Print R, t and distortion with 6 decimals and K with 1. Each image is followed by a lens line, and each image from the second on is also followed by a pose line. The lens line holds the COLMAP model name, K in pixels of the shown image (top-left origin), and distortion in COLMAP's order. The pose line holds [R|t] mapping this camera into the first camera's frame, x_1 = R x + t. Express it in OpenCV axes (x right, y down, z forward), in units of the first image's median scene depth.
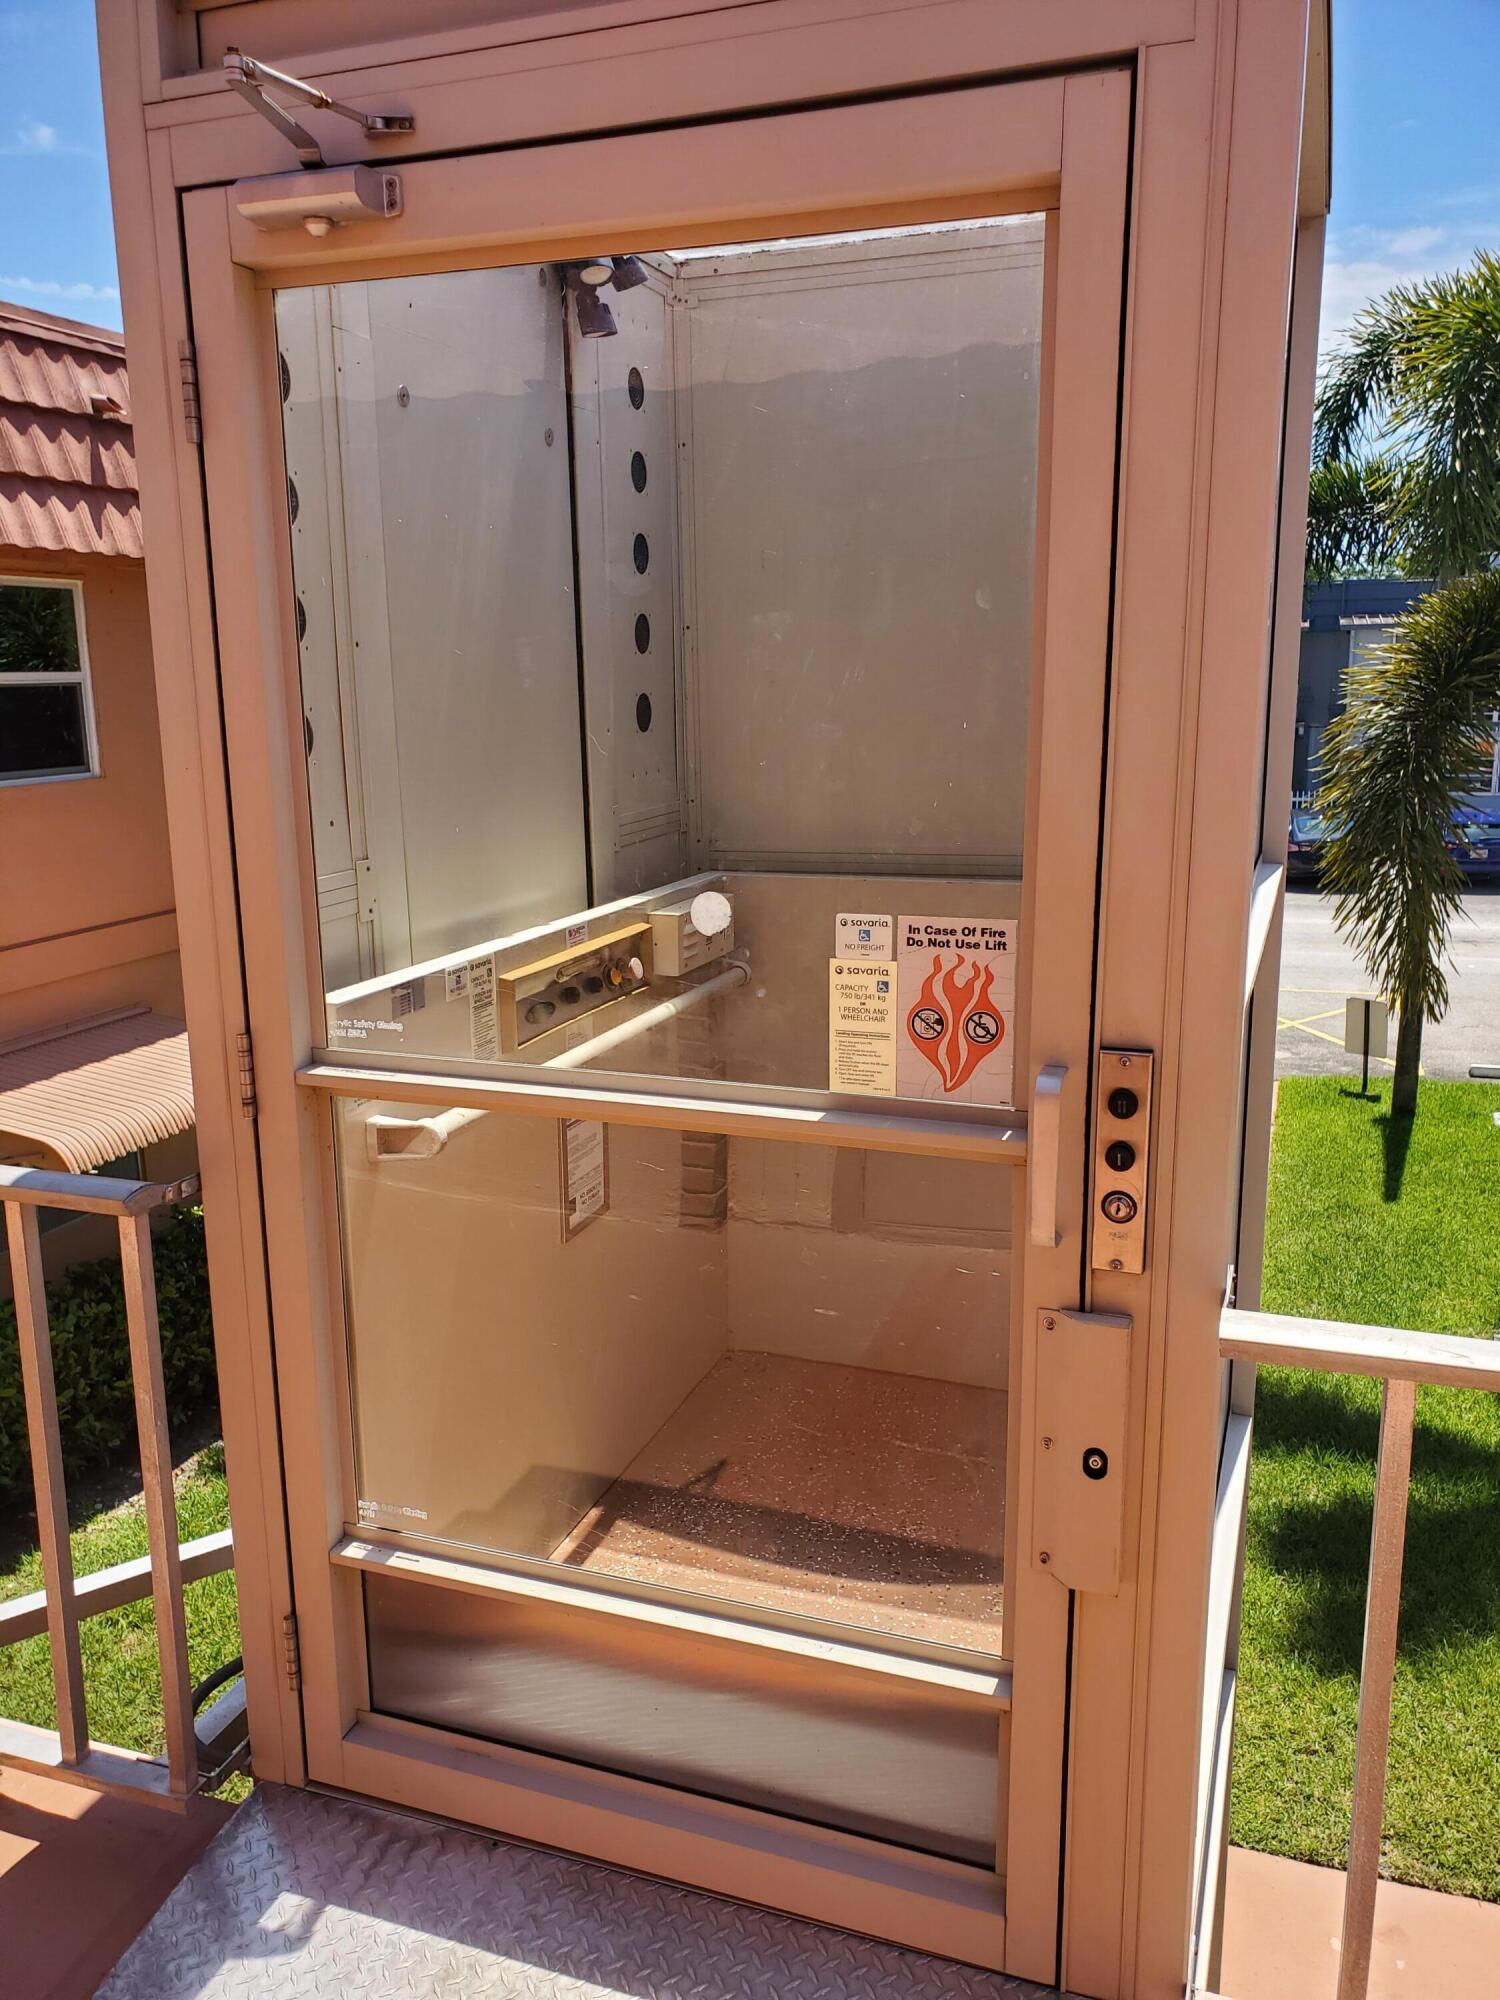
lens RADIAL K [[1505.8, 0, 750.0], [0, 1505.8, 1000.0], [0, 0, 1]] dist [0.017296, 0.000778]
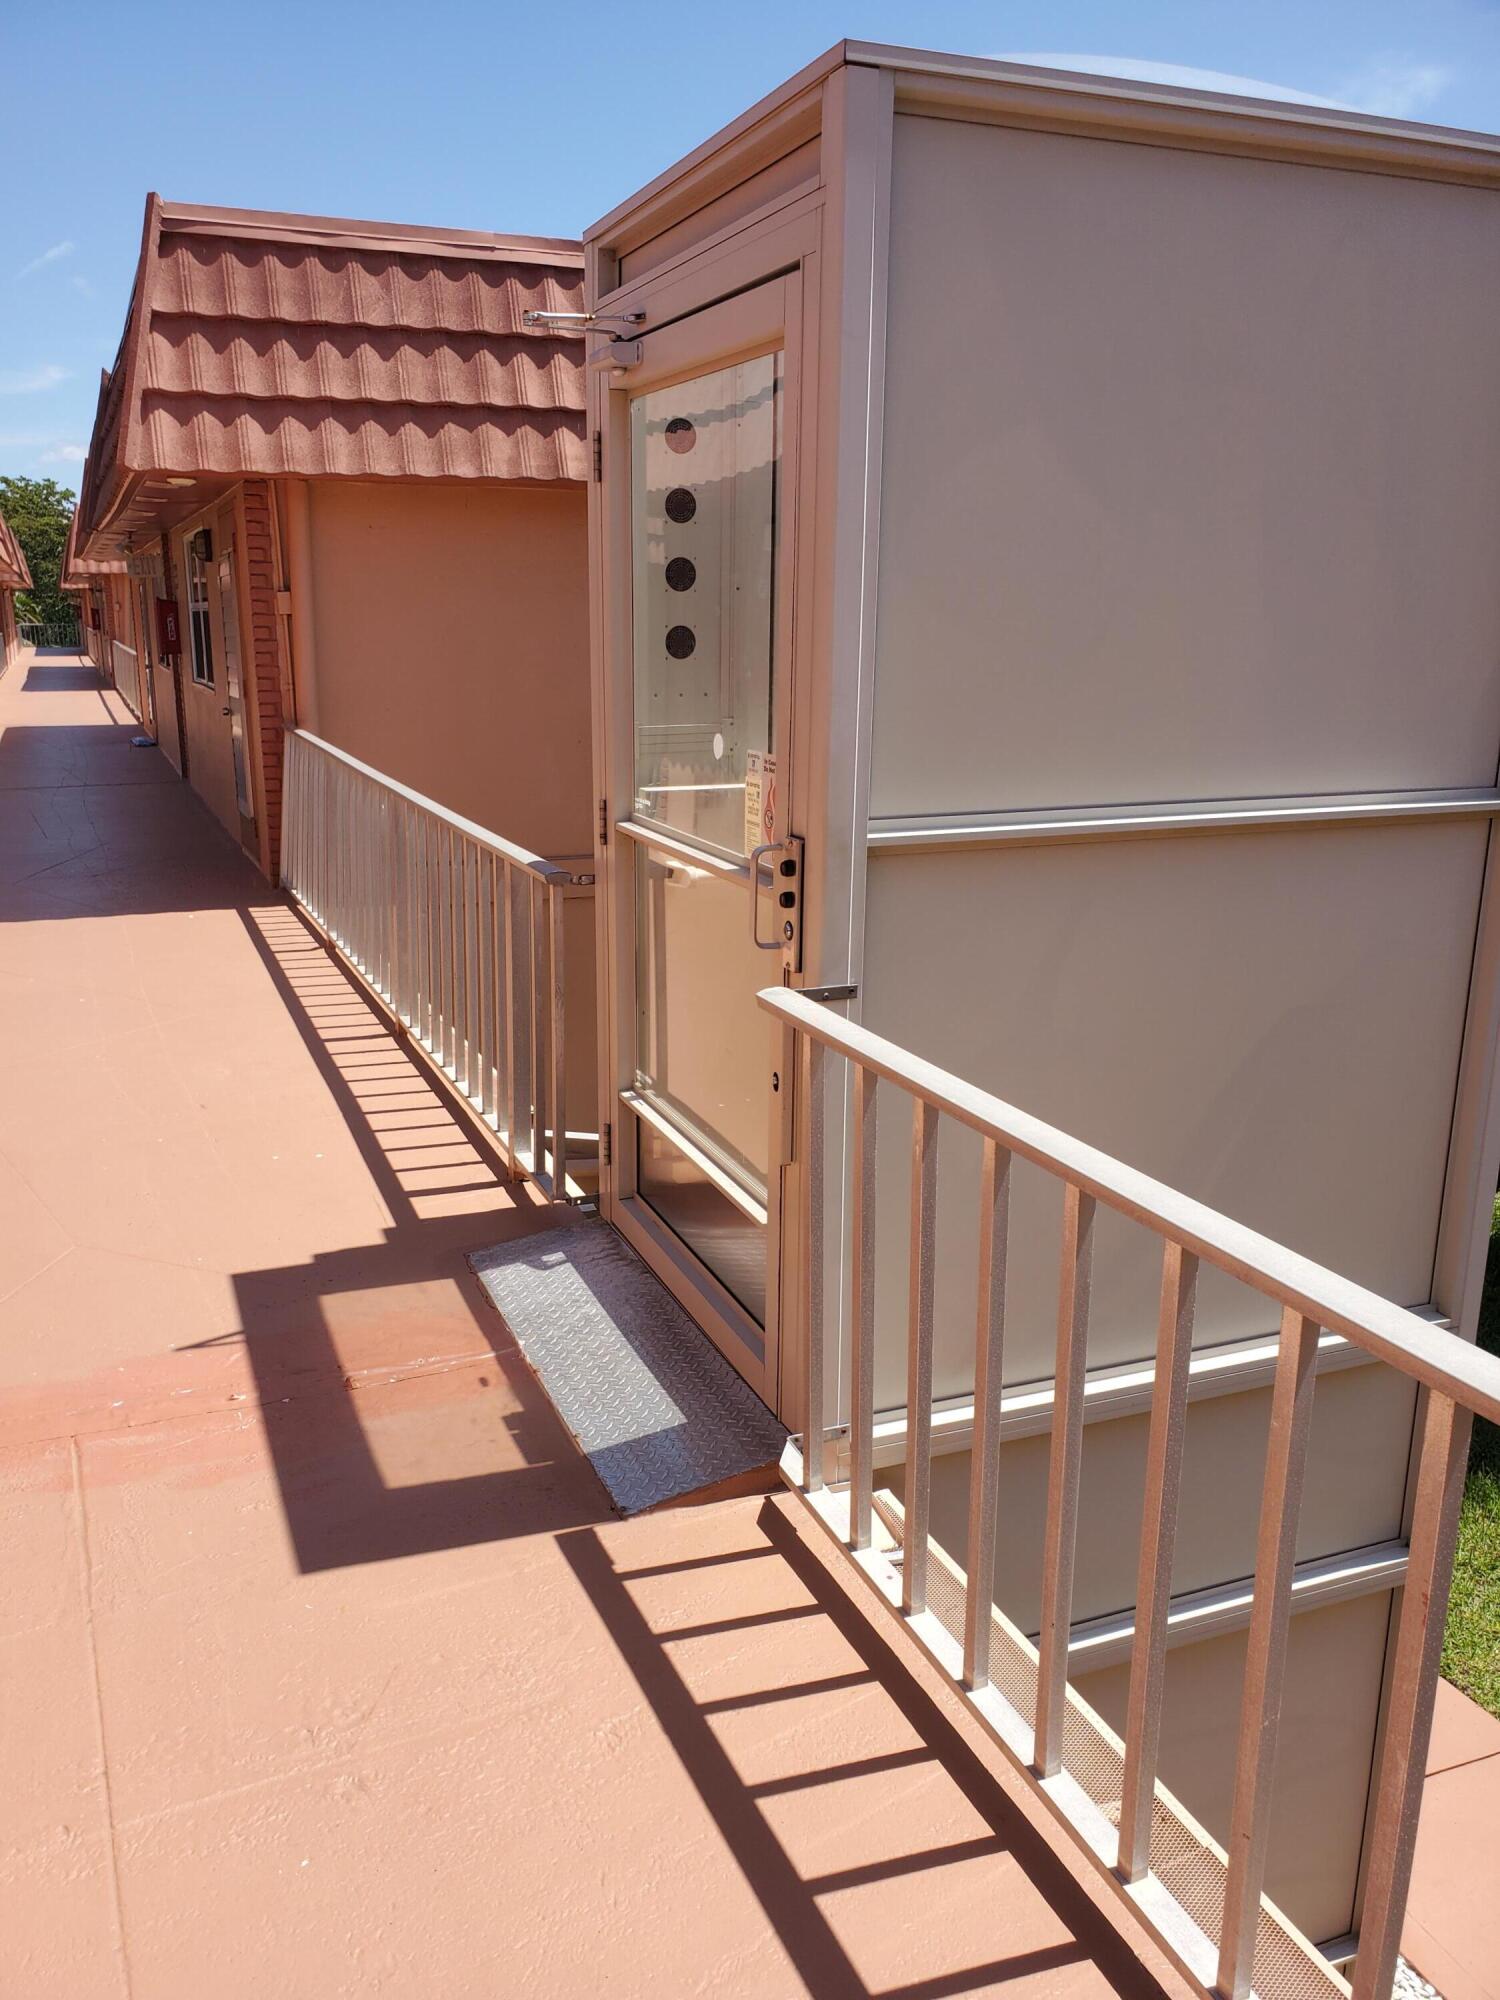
lens RADIAL K [[1544.0, 0, 750.0], [0, 1544.0, 1000.0], [0, 0, 1]] dist [0.228583, -0.464606]
pose [[0.673456, 0.200367, -0.711554, 1.219715], [-0.177745, 0.978217, 0.107228, 0.027483], [0.717540, 0.054262, 0.694401, -0.211750]]
